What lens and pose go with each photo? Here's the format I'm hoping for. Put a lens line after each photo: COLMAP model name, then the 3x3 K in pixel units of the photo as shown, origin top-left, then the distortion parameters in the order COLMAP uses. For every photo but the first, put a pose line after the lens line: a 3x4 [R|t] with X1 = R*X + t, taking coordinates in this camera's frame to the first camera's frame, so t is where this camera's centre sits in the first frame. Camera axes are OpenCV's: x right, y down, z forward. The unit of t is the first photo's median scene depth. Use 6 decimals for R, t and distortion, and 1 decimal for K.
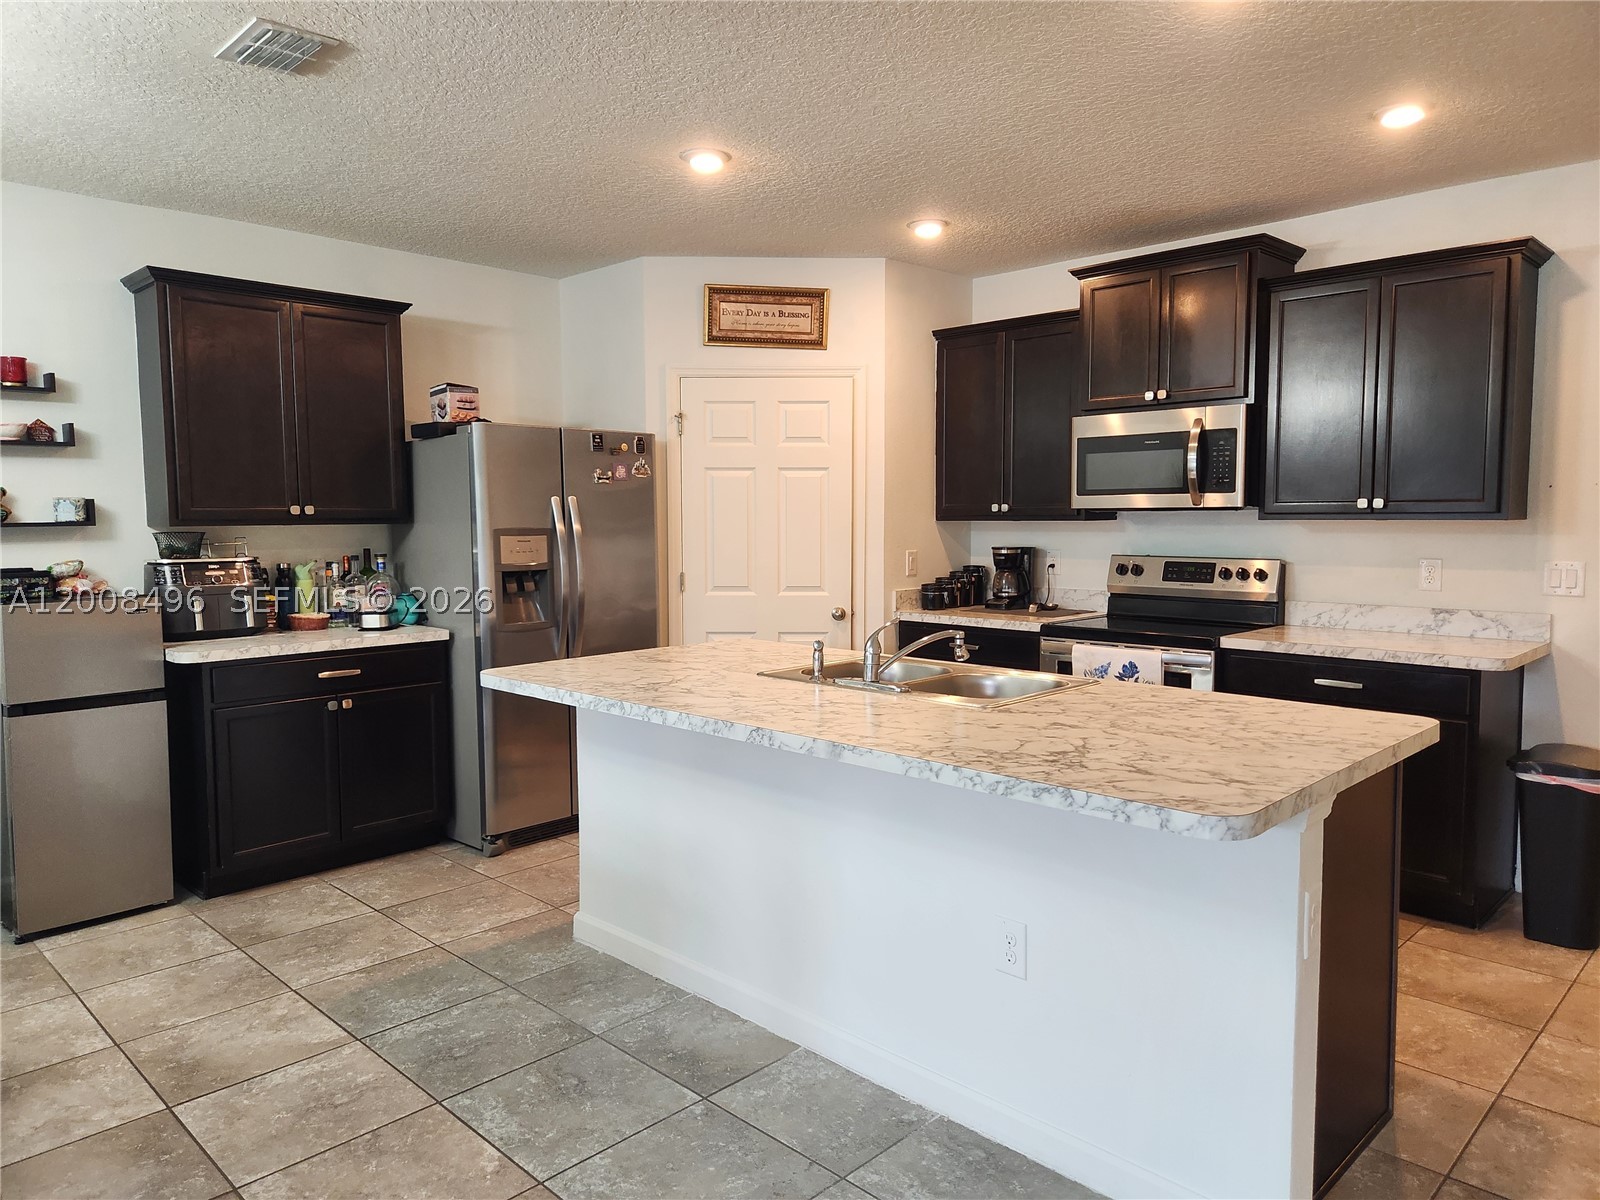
lens RADIAL K [[1078.0, 0, 796.3], [0, 1078.0, 592.2], [0, 0, 1]] dist [0.060164, -0.057943]
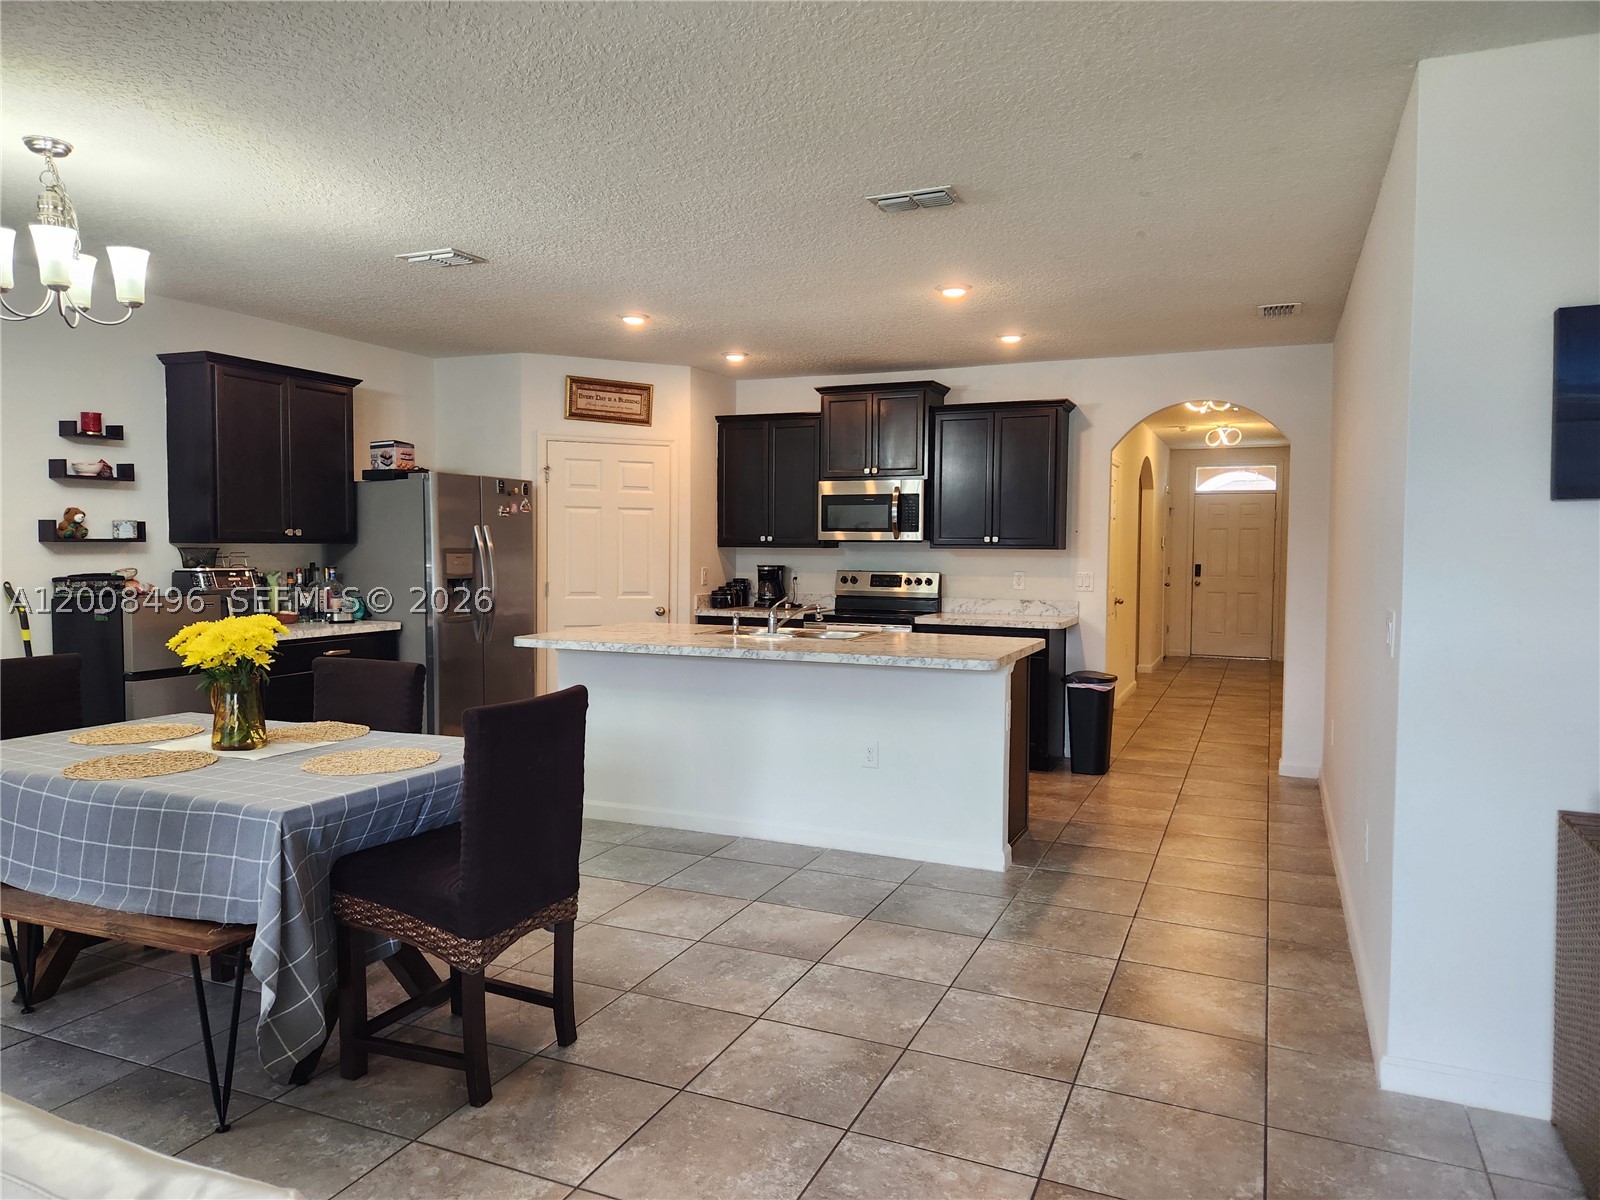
lens RADIAL K [[1078.0, 0, 796.3], [0, 1078.0, 592.2], [0, 0, 1]] dist [0.060164, -0.057943]
pose [[0.931958, -0.003260, 0.362551, -0.342660], [0.013665, 0.999565, -0.026140, 0.038551], [-0.362308, 0.029315, 0.931597, -0.435105]]
